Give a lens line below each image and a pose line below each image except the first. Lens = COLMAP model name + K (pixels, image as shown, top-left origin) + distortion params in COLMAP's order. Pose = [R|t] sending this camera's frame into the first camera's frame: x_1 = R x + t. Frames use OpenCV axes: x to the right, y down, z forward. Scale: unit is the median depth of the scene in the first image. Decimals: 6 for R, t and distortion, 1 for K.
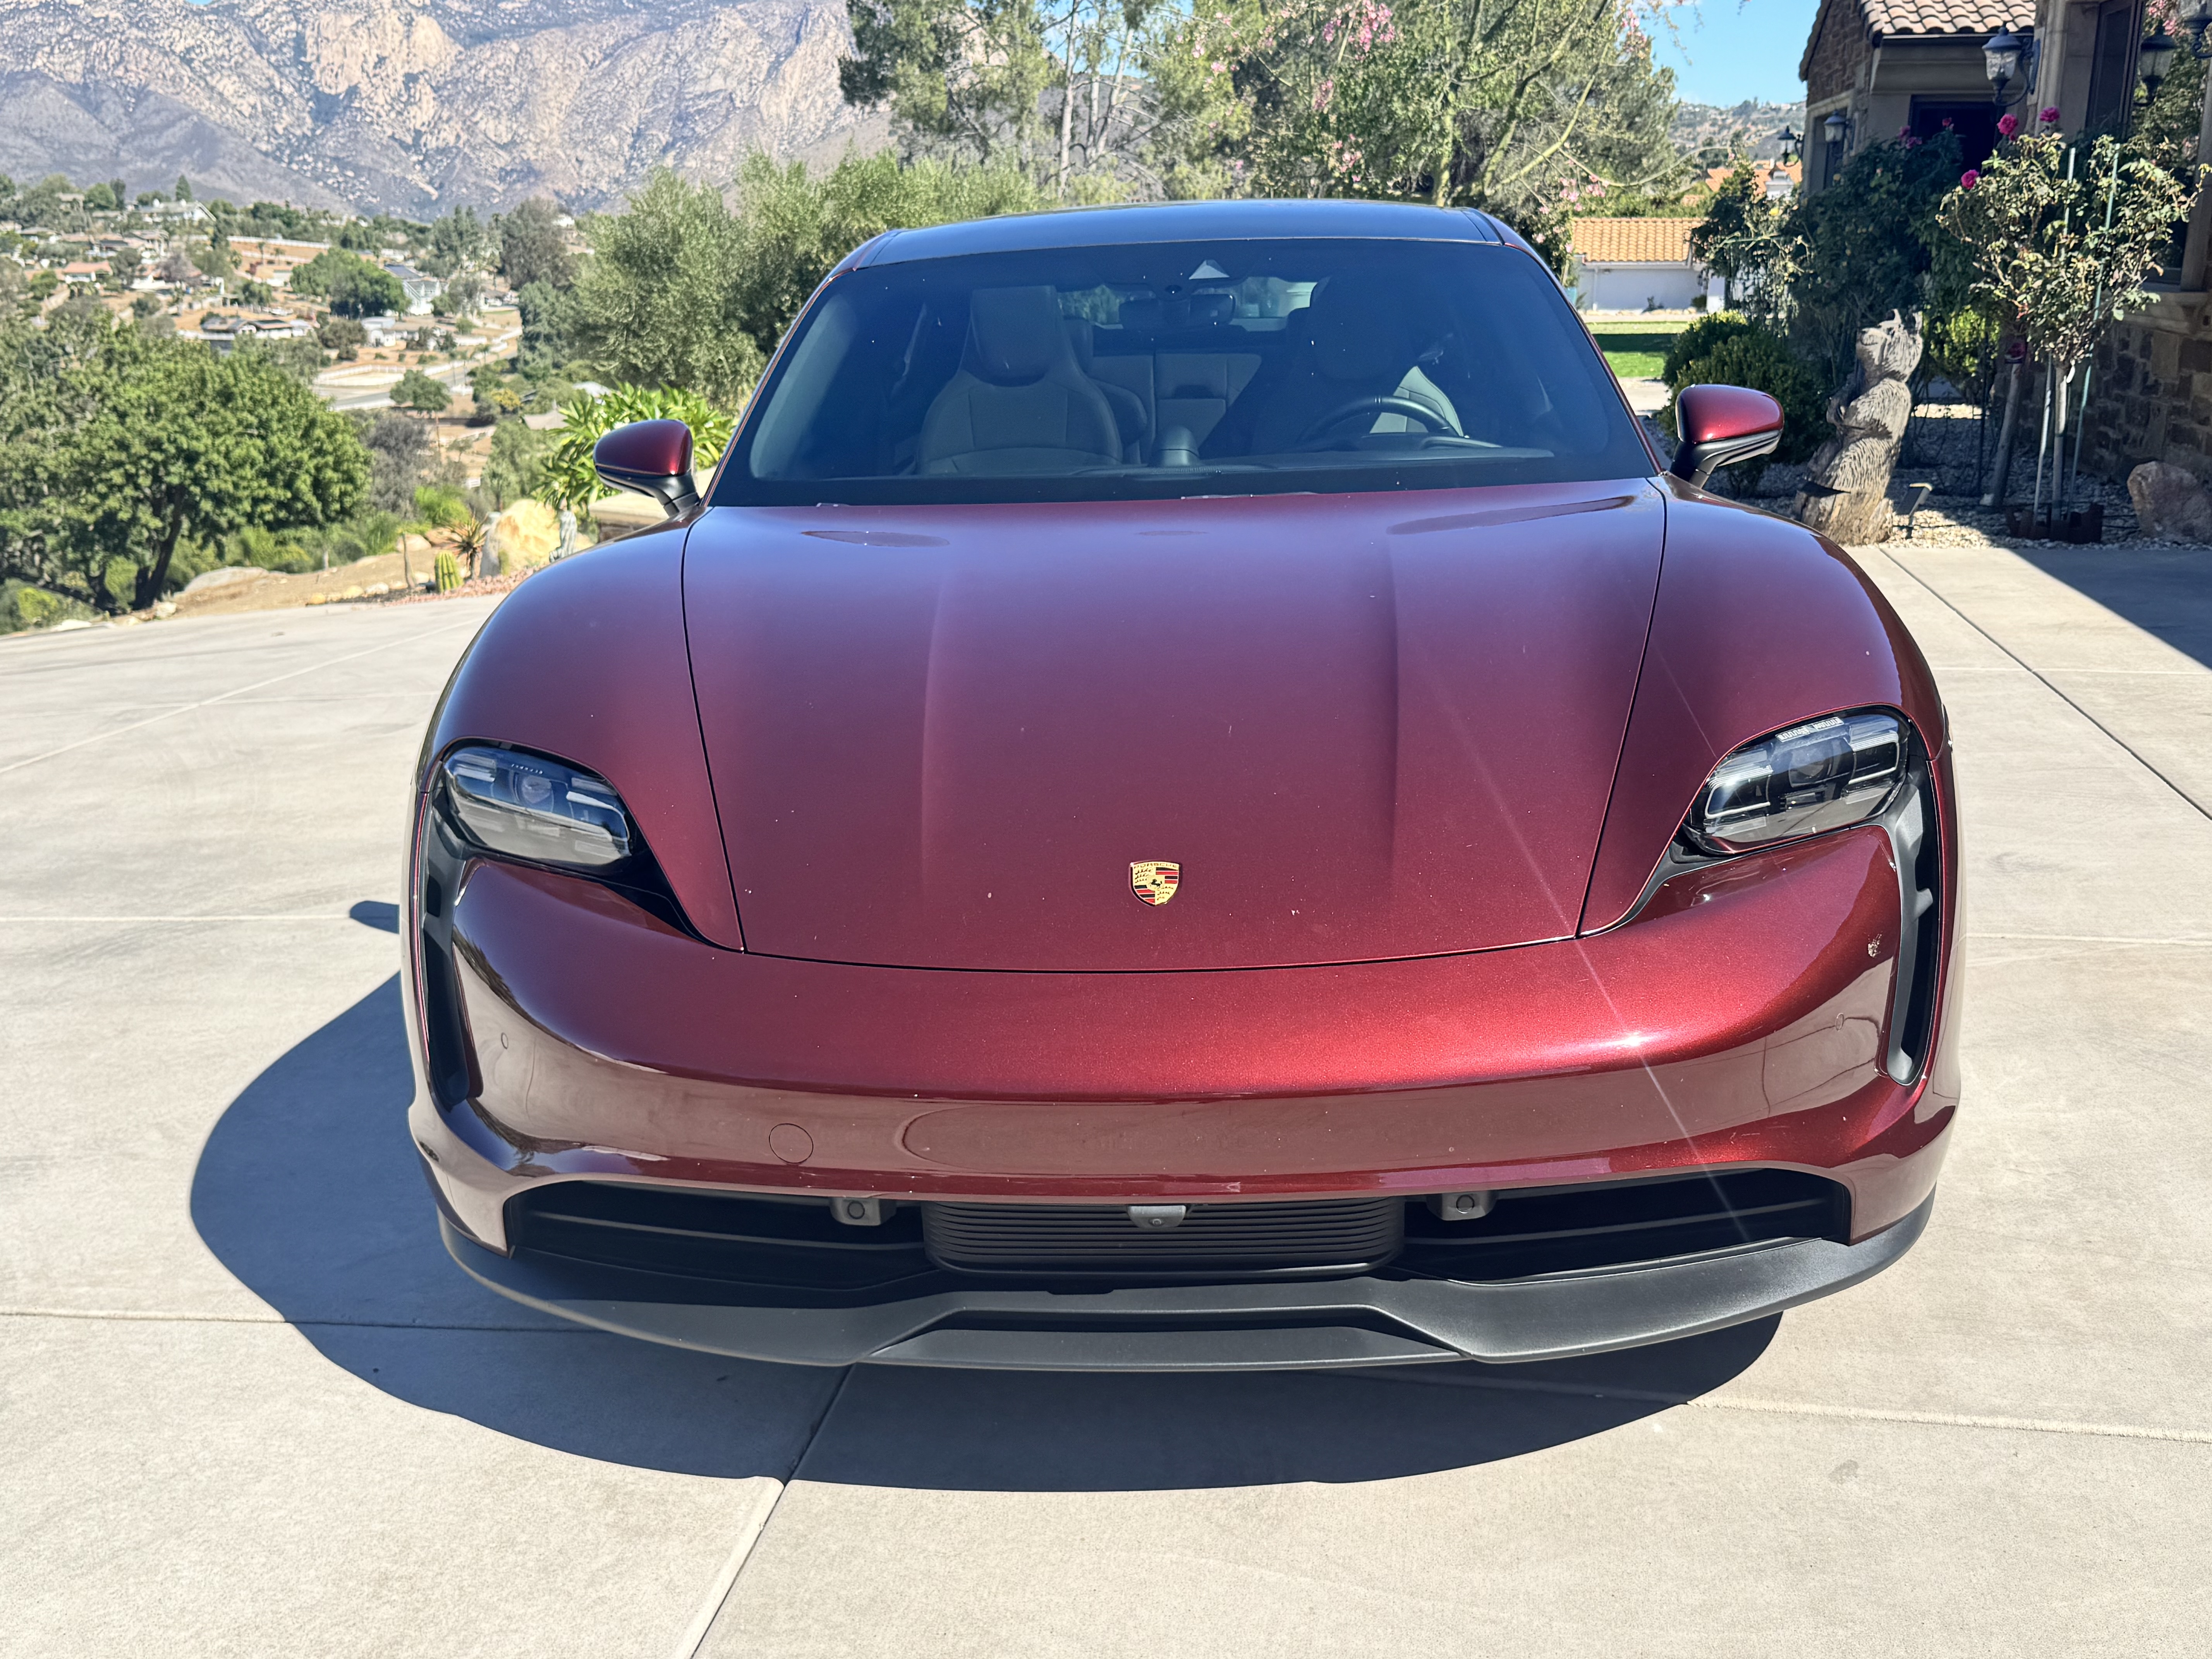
lens RADIAL K [[2274.1, 0, 1103.9], [0, 2274.1, 785.7], [0, 0, 1]] dist [0.018607, 0.000000]
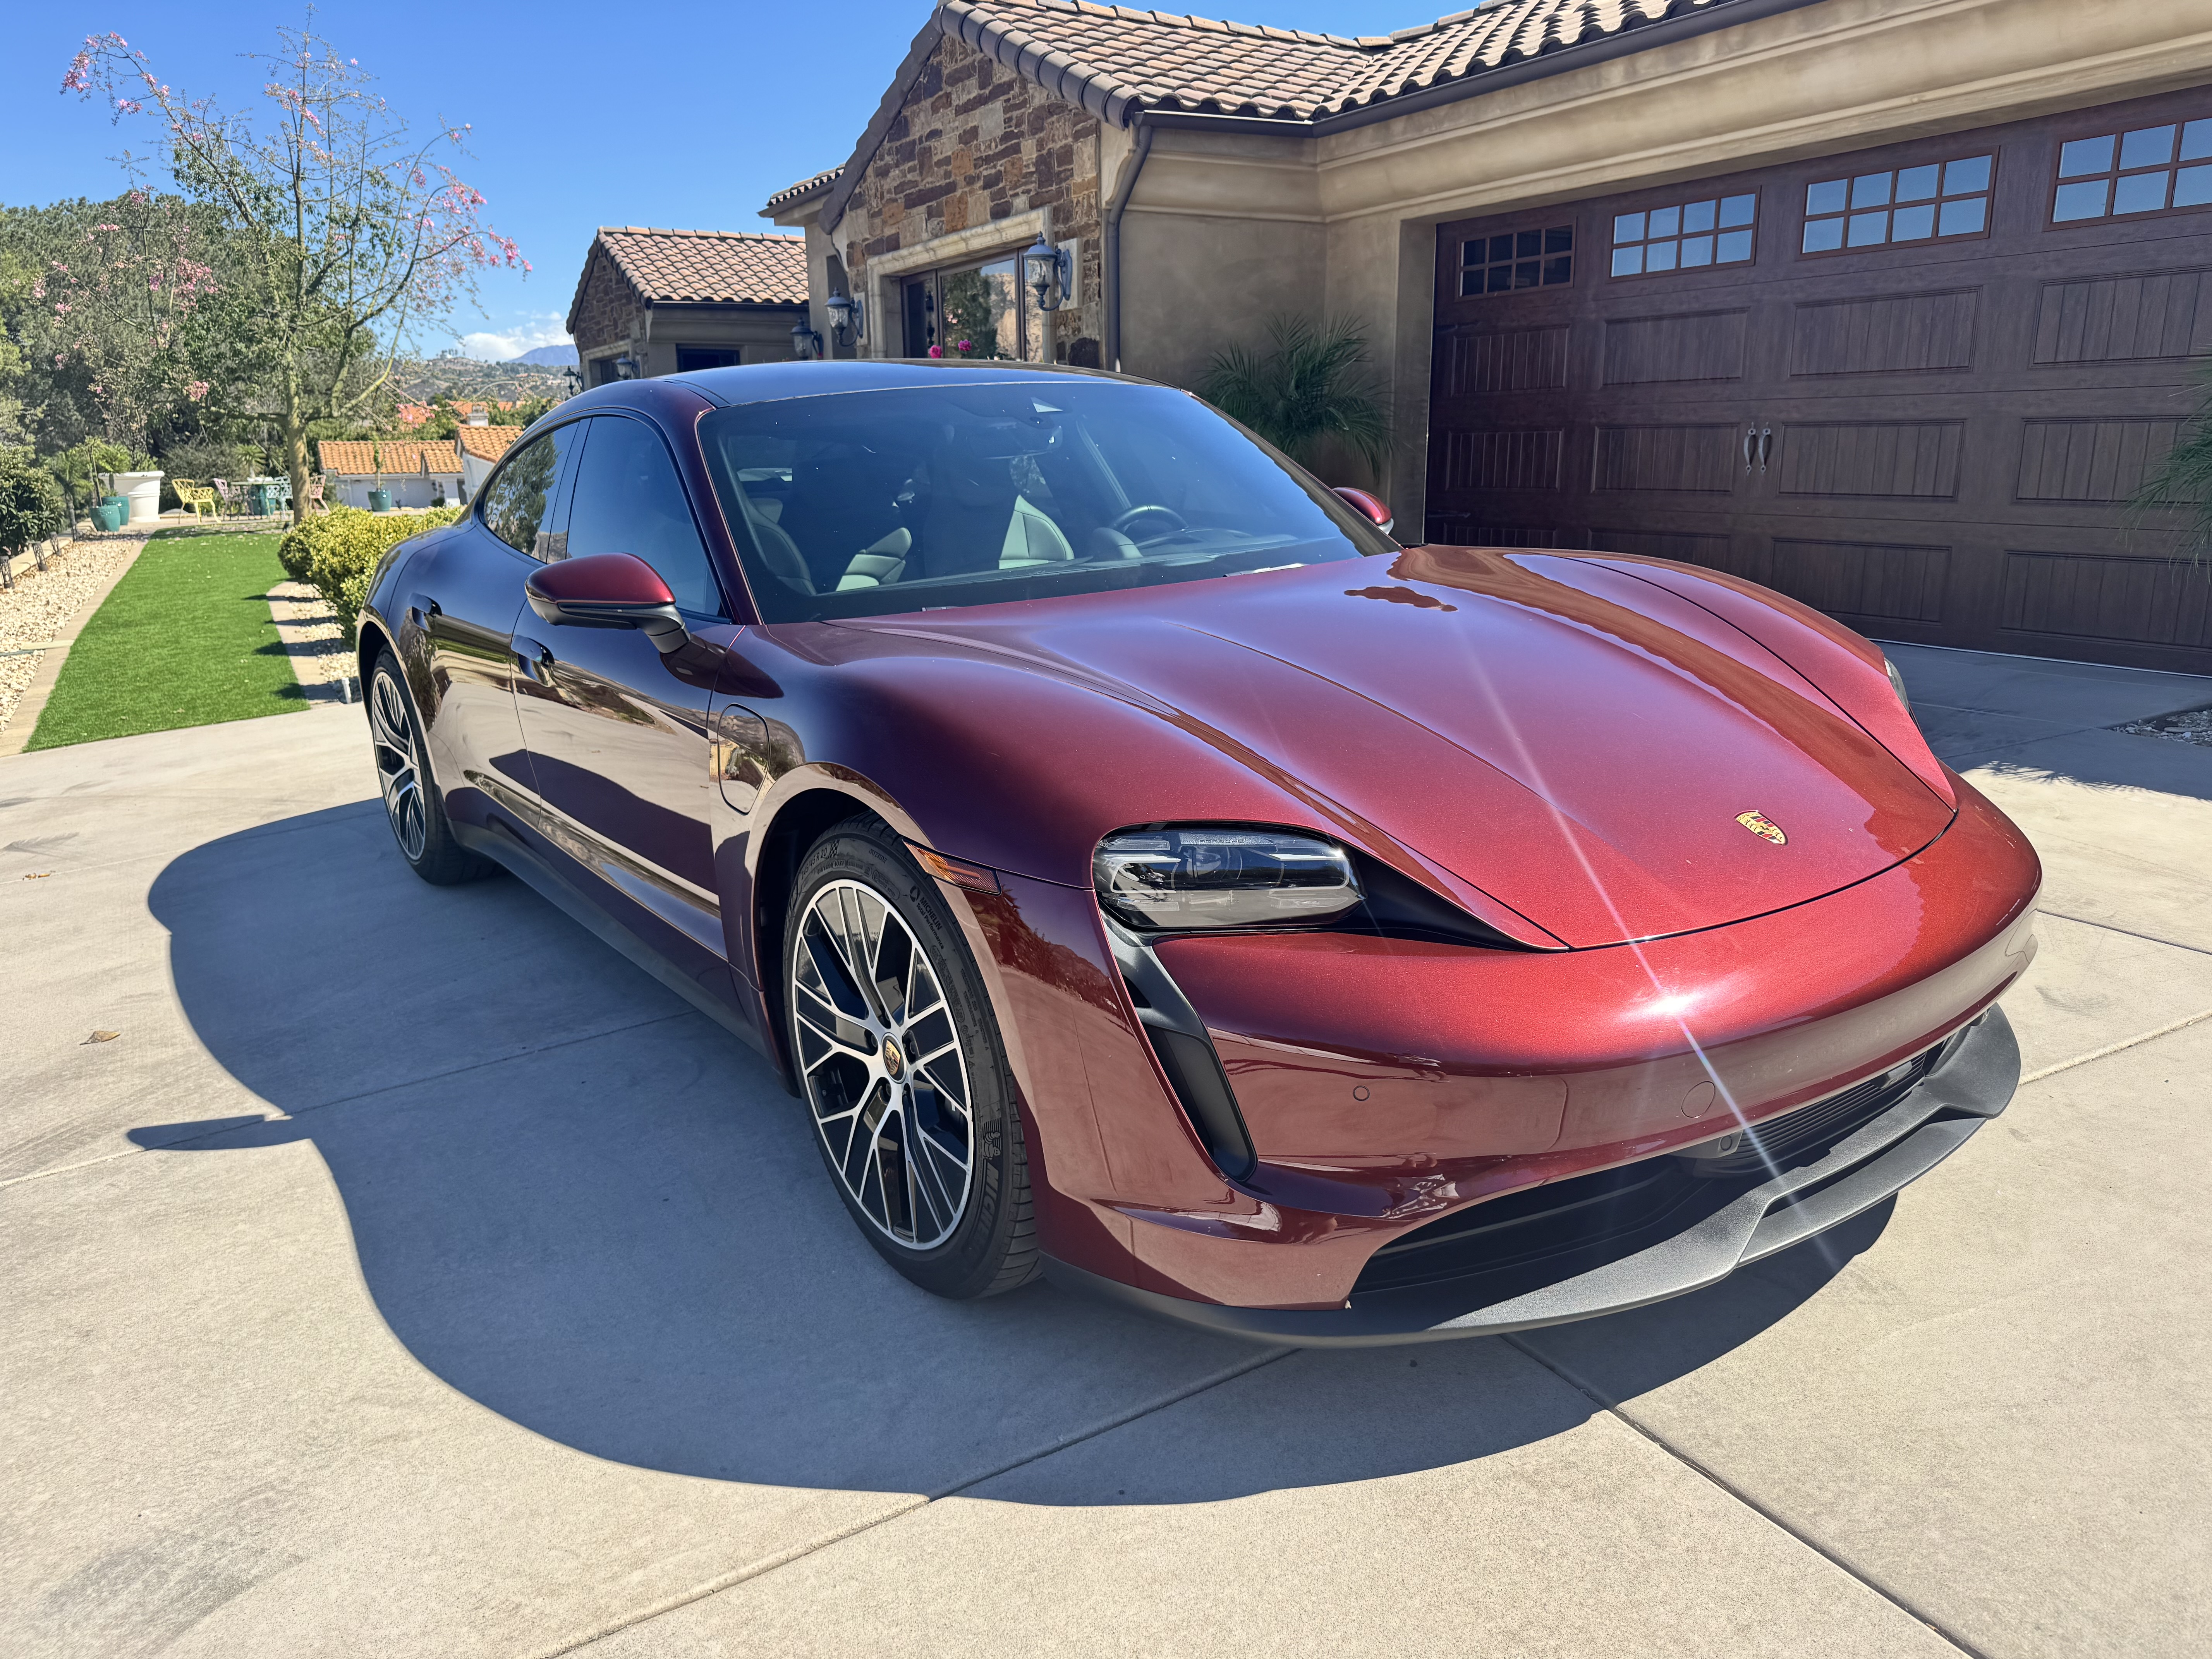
lens RADIAL K [[1605.7, 0, 1107.2], [0, 1605.7, 817.7], [0, 0, 1]] dist [0.032390, -0.040460]
pose [[0.773433, -0.160437, 0.613239, -0.103560], [0.170559, 0.984433, 0.042436, -0.008431], [-0.610501, 0.071771, 0.788757, 0.065124]]
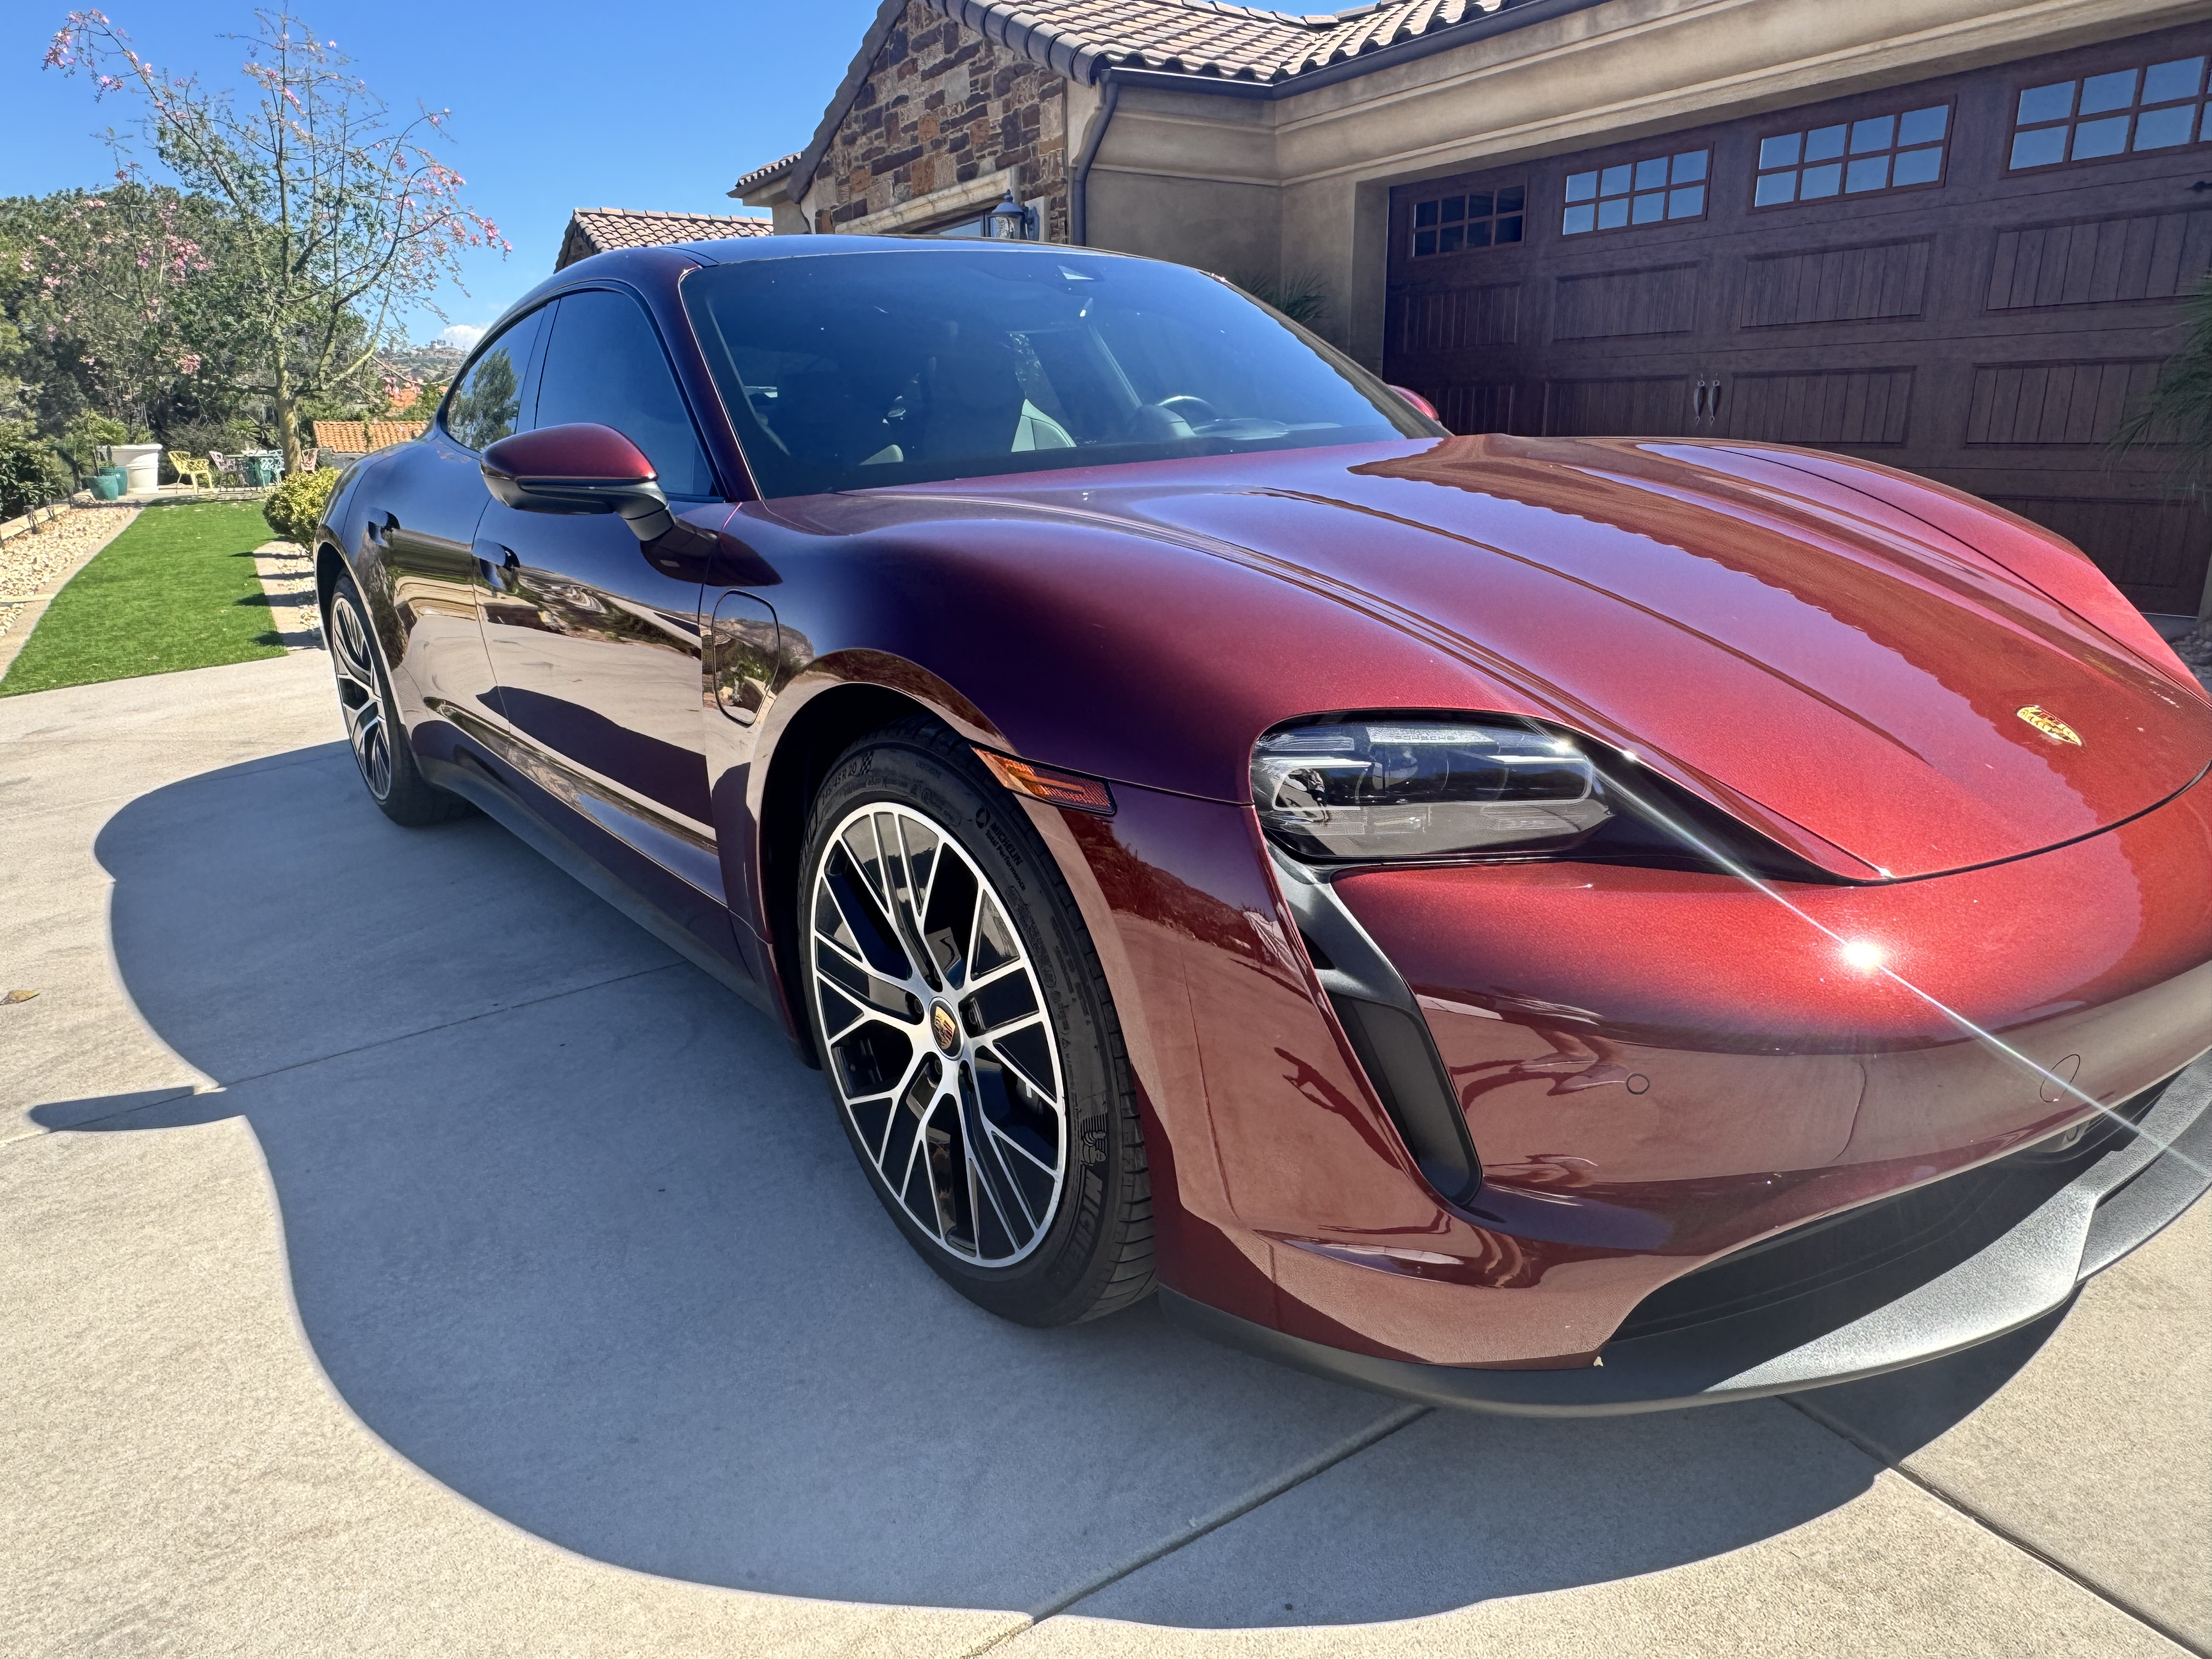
lens RADIAL K [[1452.2, 0, 1111.1], [0, 1452.2, 825.2], [0, 0, 1]] dist [-0.037396, 0.038506]
pose [[0.745078, -0.190824, 0.639097, -0.090104], [0.175808, 0.980501, 0.087799, -0.005923], [-0.643389, 0.046941, 0.764099, 0.099426]]
